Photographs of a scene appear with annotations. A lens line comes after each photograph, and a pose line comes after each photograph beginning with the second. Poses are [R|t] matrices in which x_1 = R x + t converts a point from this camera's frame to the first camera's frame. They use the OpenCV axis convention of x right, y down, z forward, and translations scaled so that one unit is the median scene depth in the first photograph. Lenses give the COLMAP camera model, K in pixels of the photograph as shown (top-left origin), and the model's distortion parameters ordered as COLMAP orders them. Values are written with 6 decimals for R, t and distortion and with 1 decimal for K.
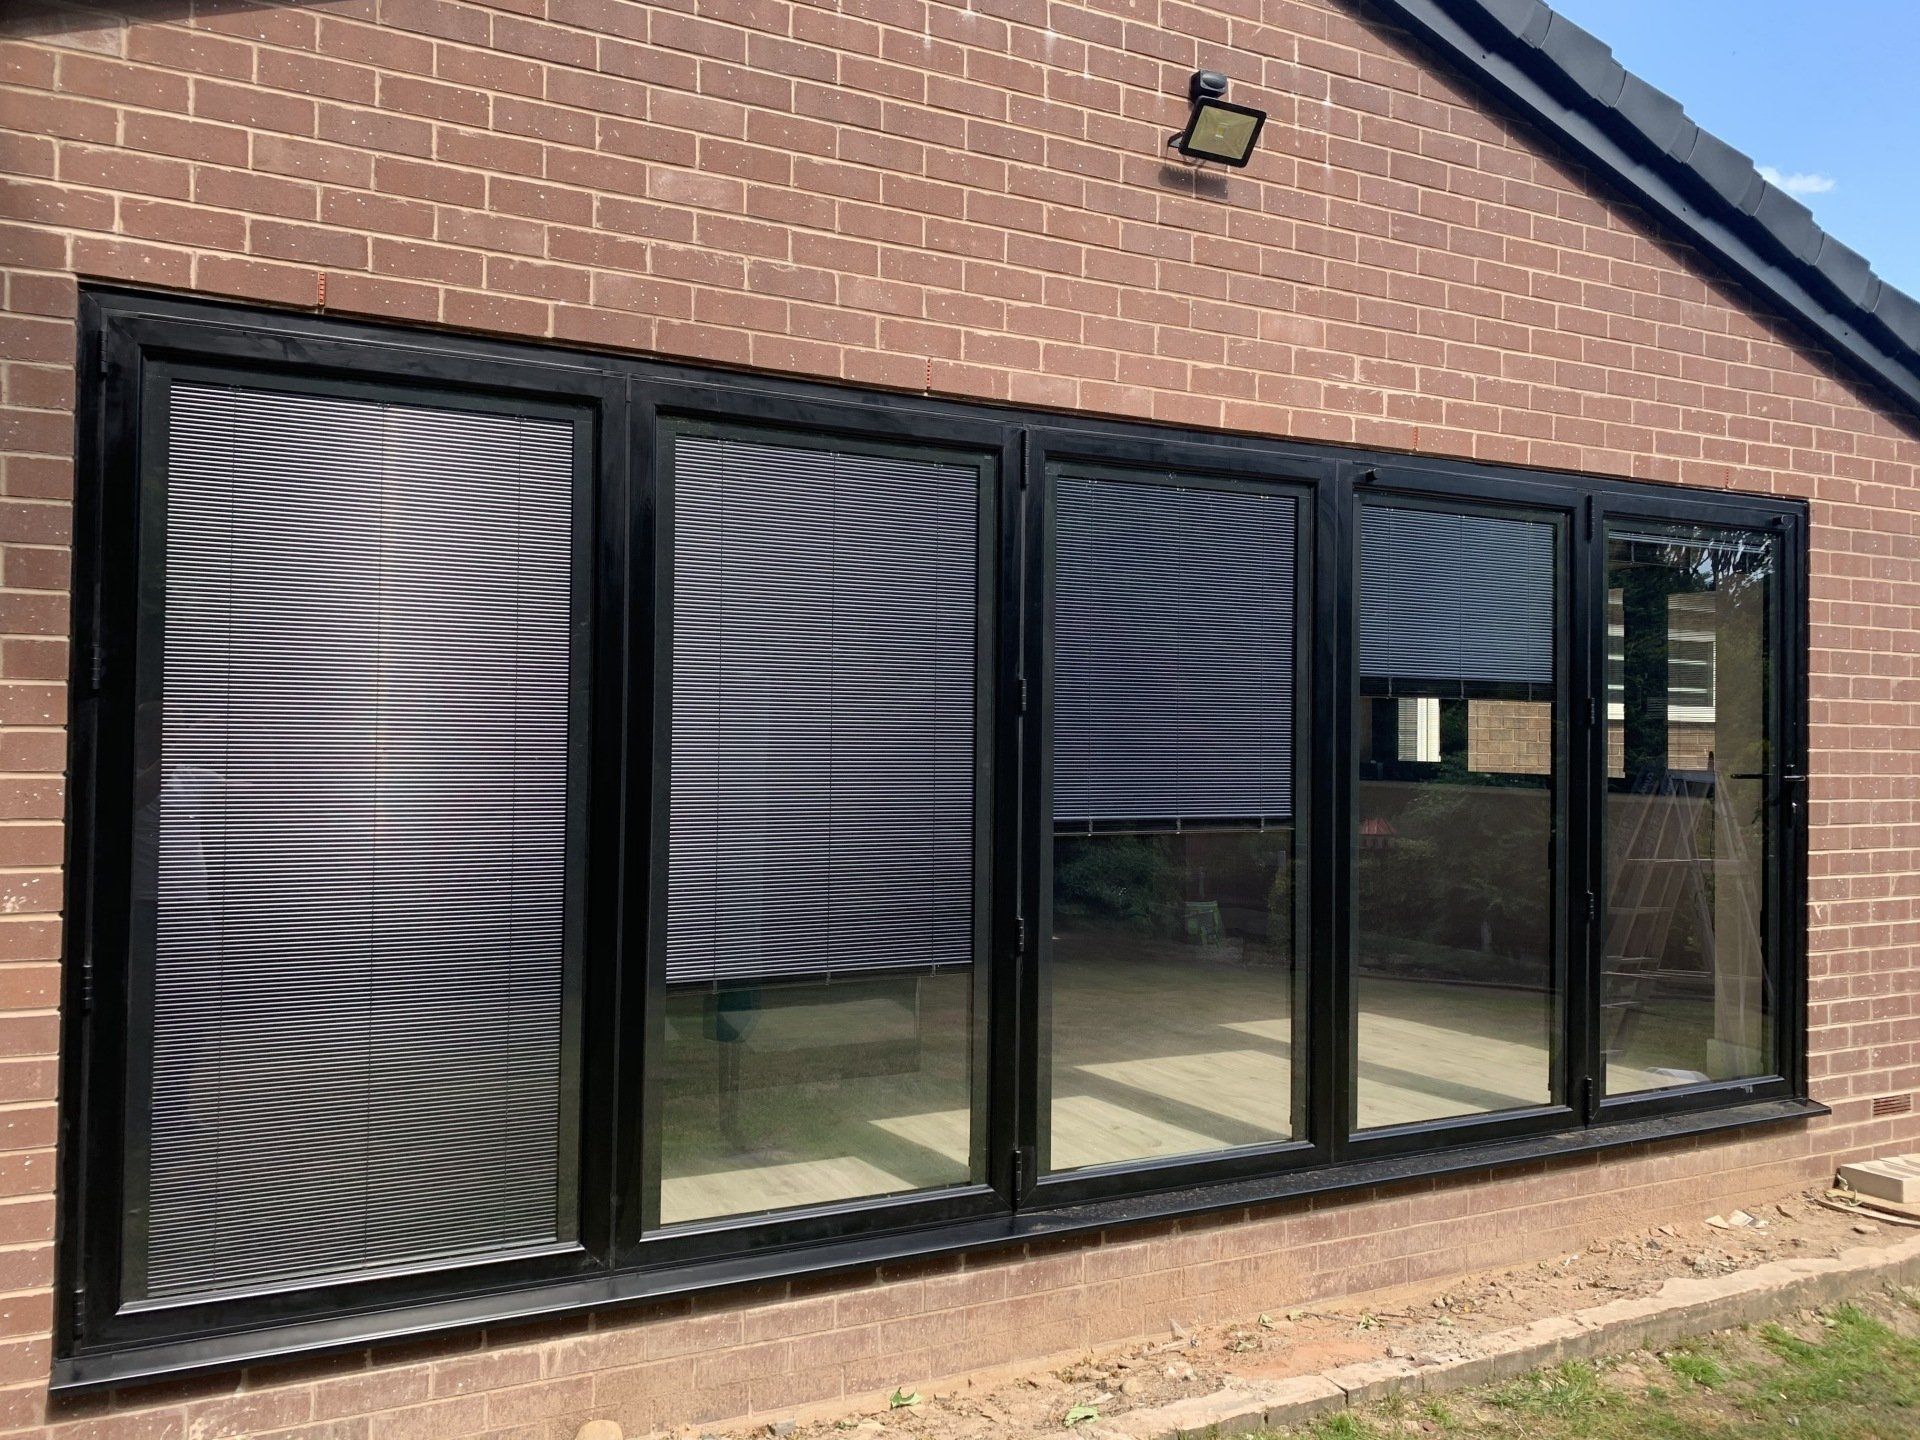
lens RADIAL K [[1484.3, 0, 959.2], [0, 1484.3, 712.0], [0, 0, 1]] dist [0.010004, -0.019747]
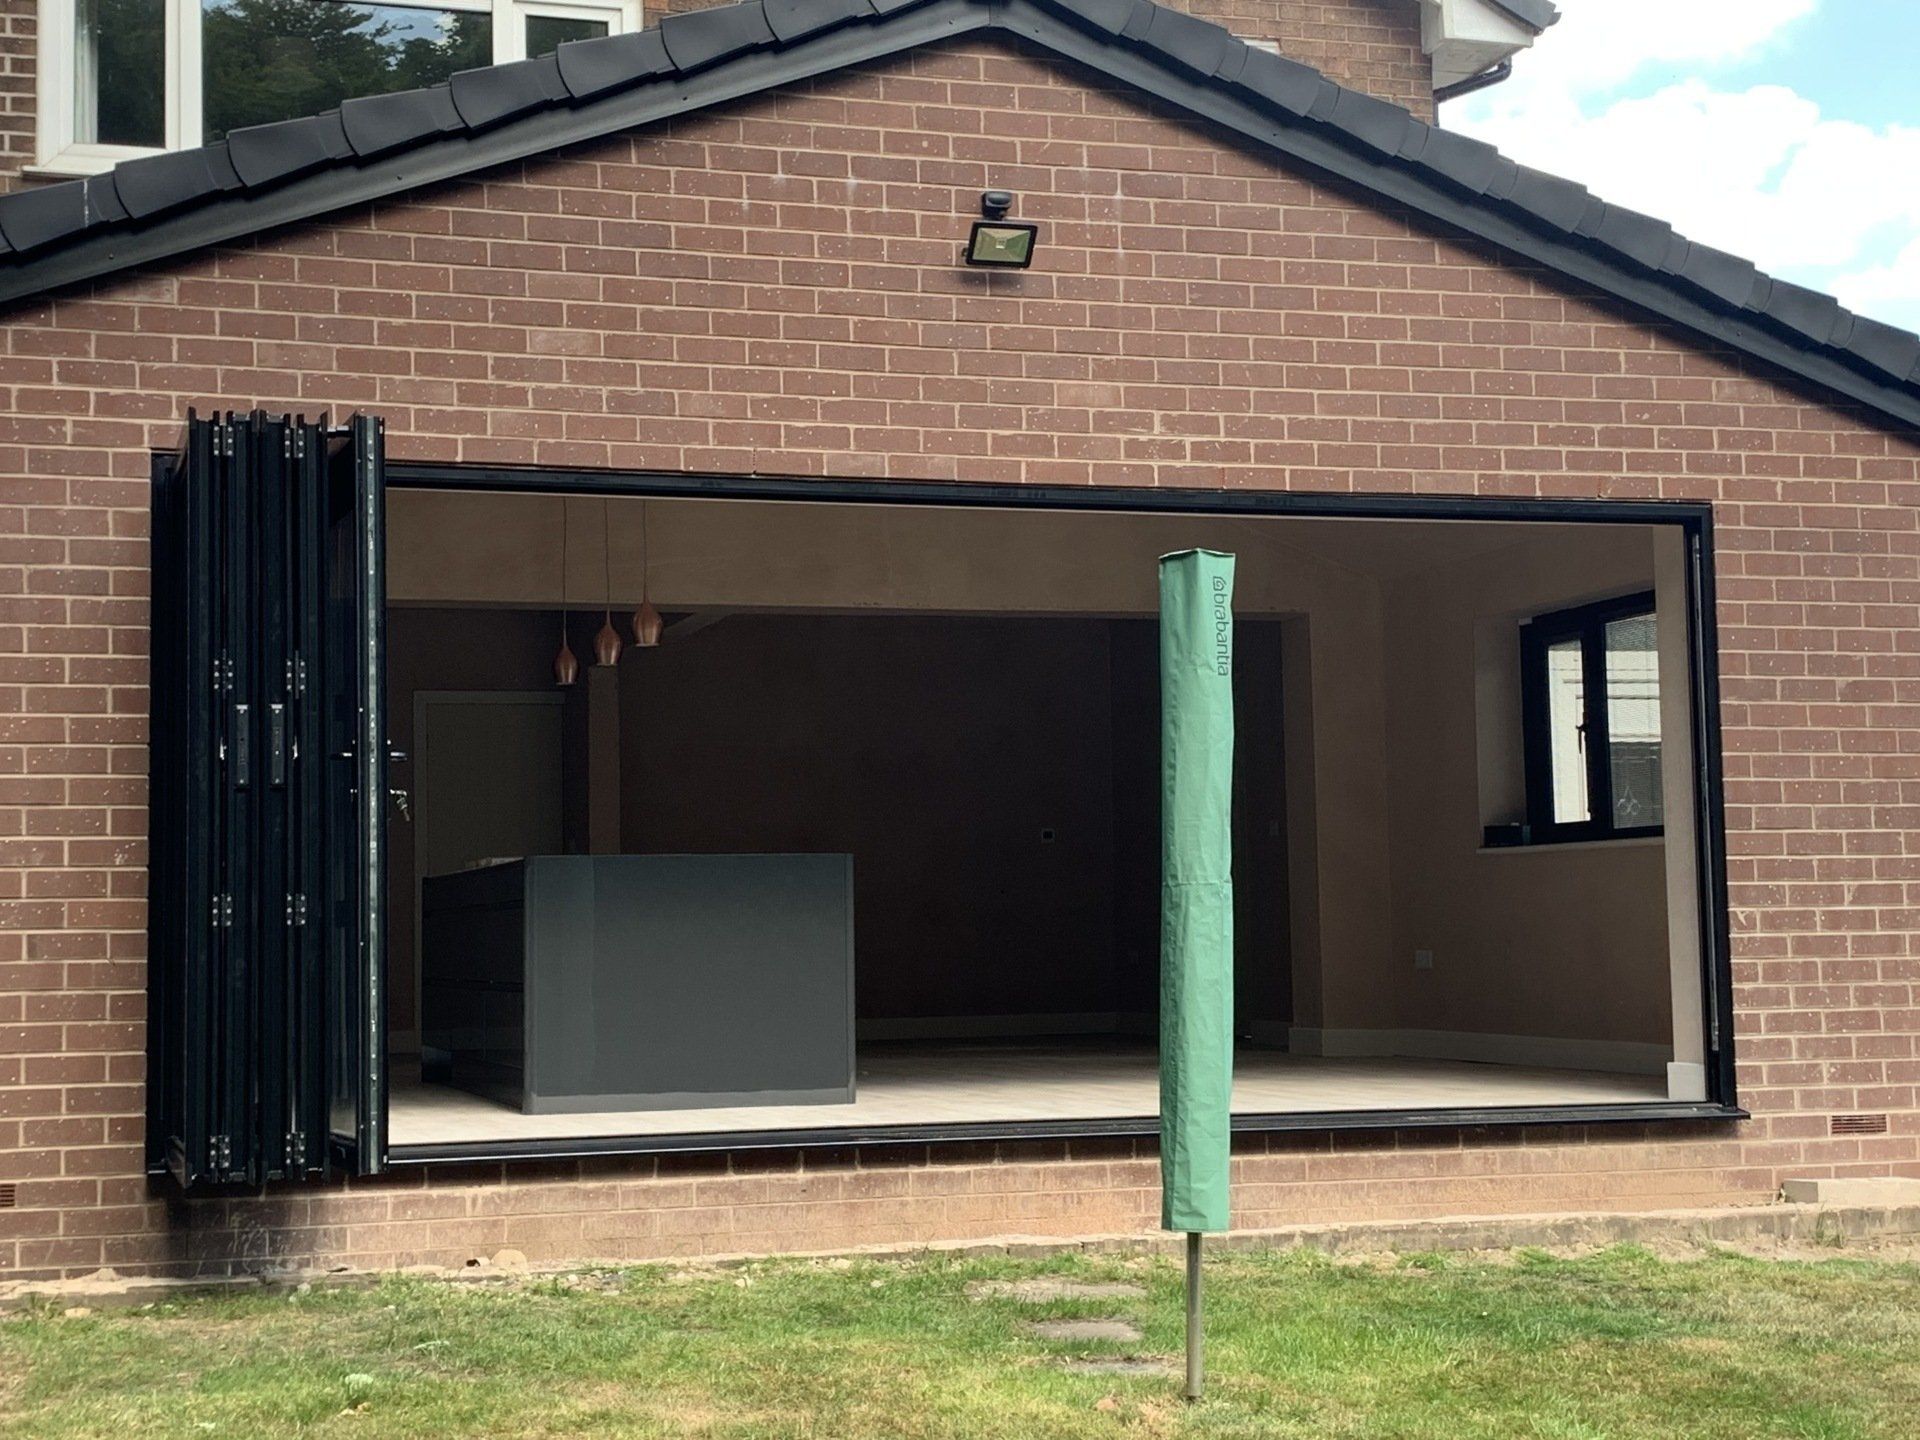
lens RADIAL K [[2934.5, 0, 970.3], [0, 2934.5, 714.9], [0, 0, 1]] dist [0.091325, 0.000000]
pose [[0.987304, -0.041468, -0.153330, 0.493444], [0.031923, 0.997426, -0.064200, 0.143110], [0.155598, 0.058491, 0.986087, -1.318856]]
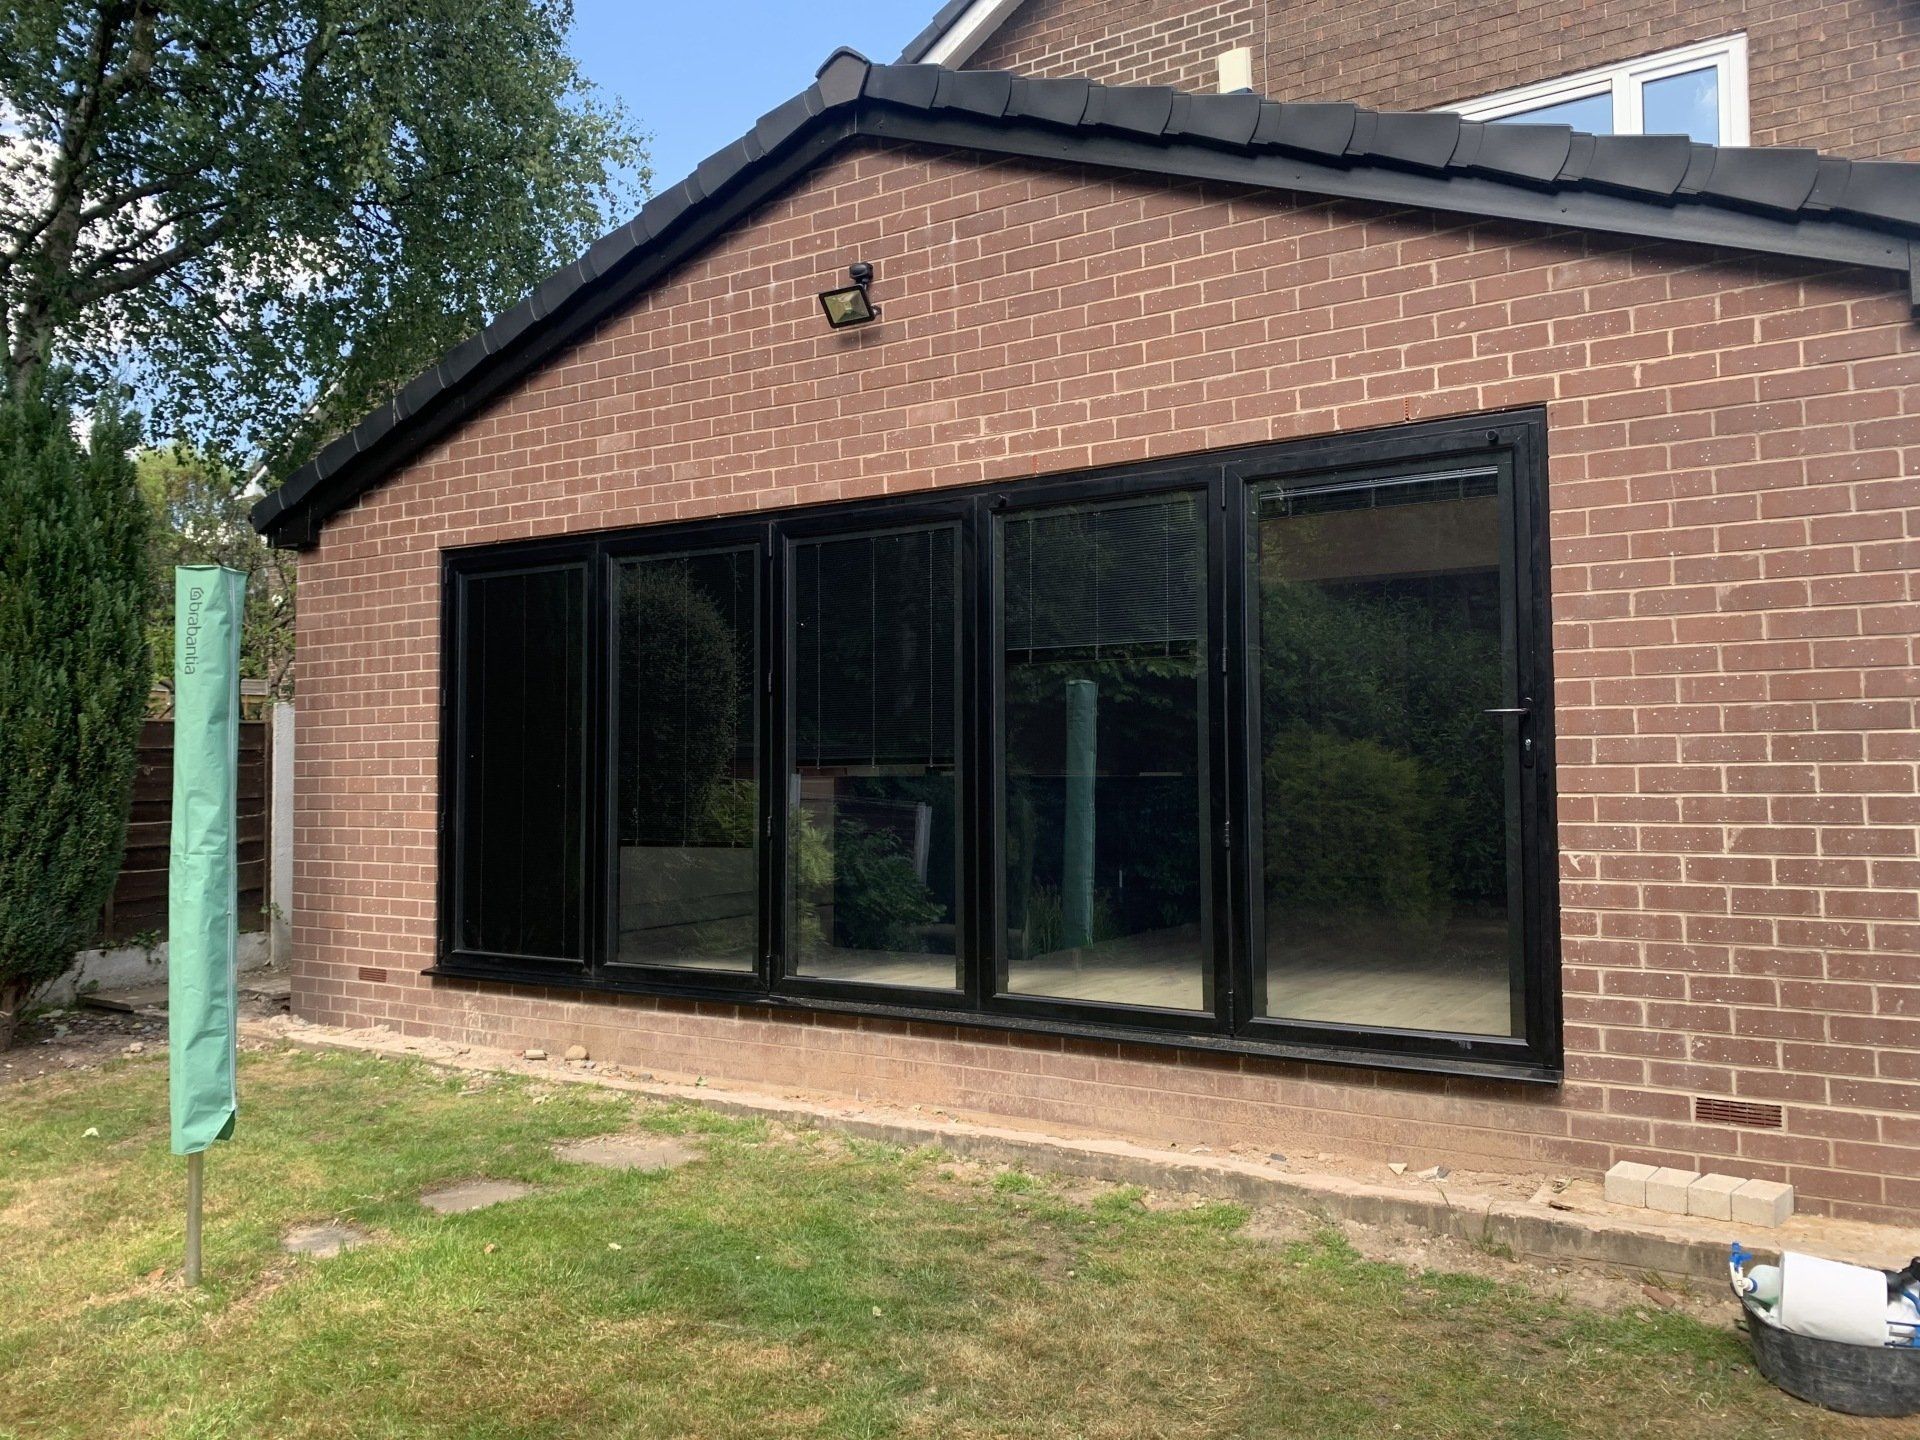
lens RADIAL K [[1484.3, 0, 958.9], [0, 1484.3, 720.0], [0, 0, 1]] dist [0.010004, -0.019747]
pose [[0.520710, -0.051369, -0.852187, 1.487418], [0.025107, 0.998678, -0.044859, 0.104508], [0.853365, 0.001962, 0.521311, 0.295783]]
